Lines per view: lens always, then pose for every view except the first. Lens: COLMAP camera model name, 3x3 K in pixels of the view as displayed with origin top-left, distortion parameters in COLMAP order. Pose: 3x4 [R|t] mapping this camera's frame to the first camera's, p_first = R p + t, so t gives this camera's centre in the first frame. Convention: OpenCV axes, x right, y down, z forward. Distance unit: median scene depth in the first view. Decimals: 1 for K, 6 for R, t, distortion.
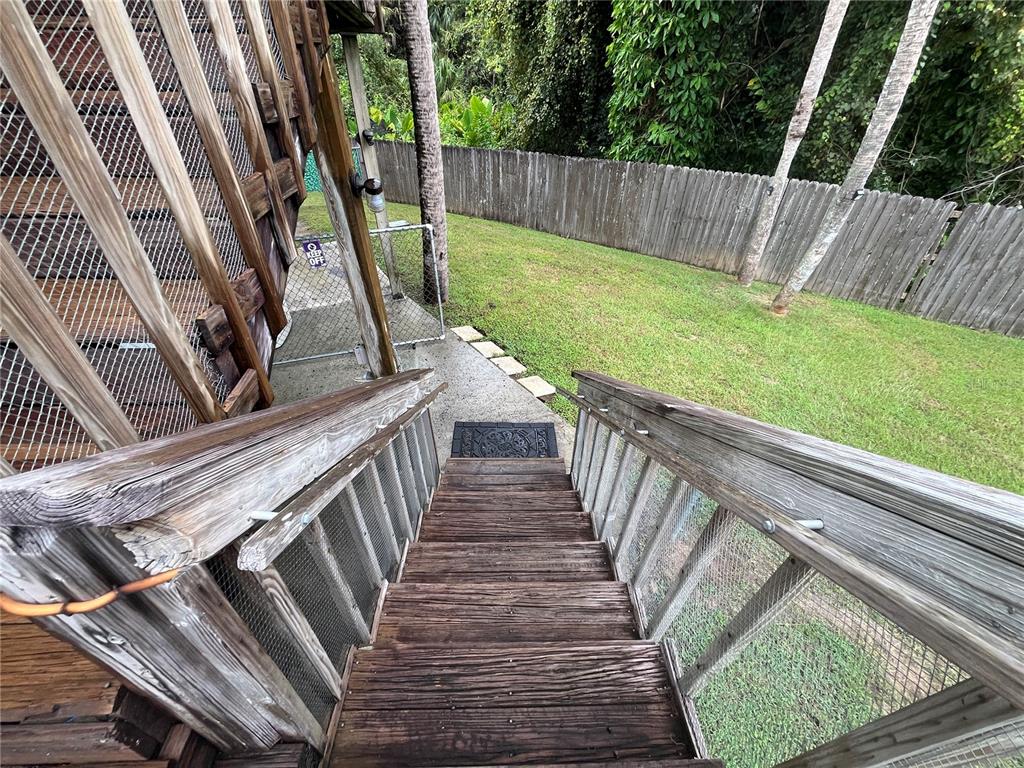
lens RADIAL K [[416.4, 0, 509.7], [0, 416.4, 388.6], [0, 0, 1]] dist [0.000086, -0.000132]
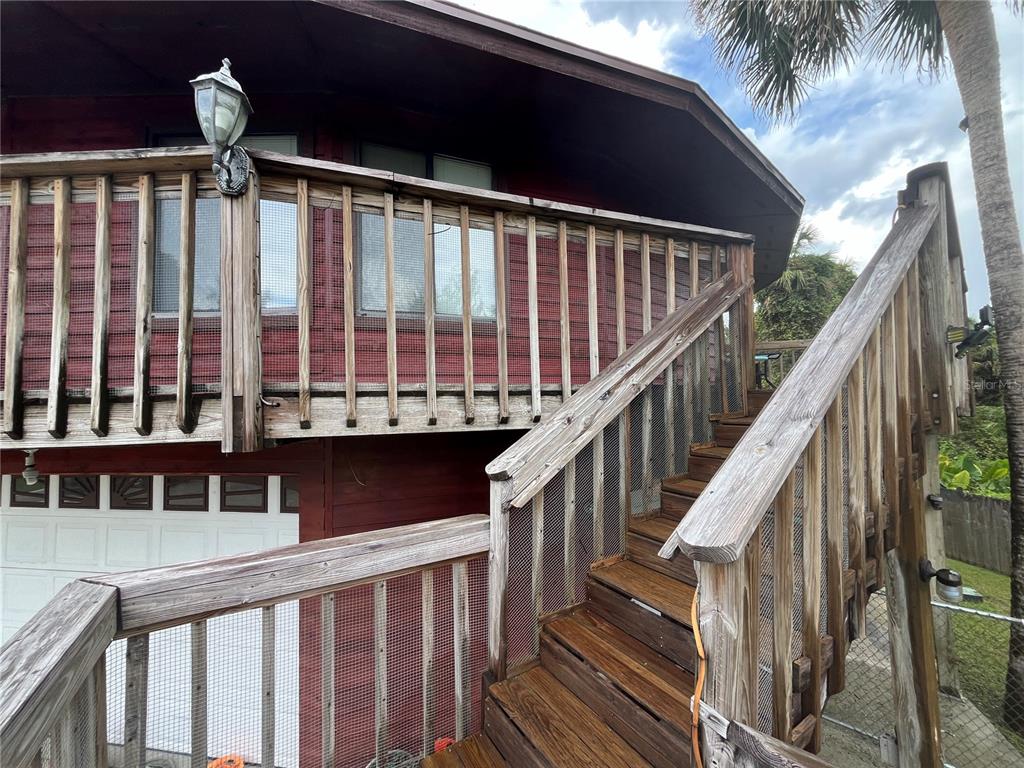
lens RADIAL K [[416.4, 0, 509.7], [0, 416.4, 388.6], [0, 0, 1]] dist [0.000086, -0.000132]
pose [[0.492142, -0.053446, -0.868873, 0.041217], [-0.520995, 0.781535, -0.343172, 0.044939], [0.697396, 0.621568, 0.356781, -0.354374]]
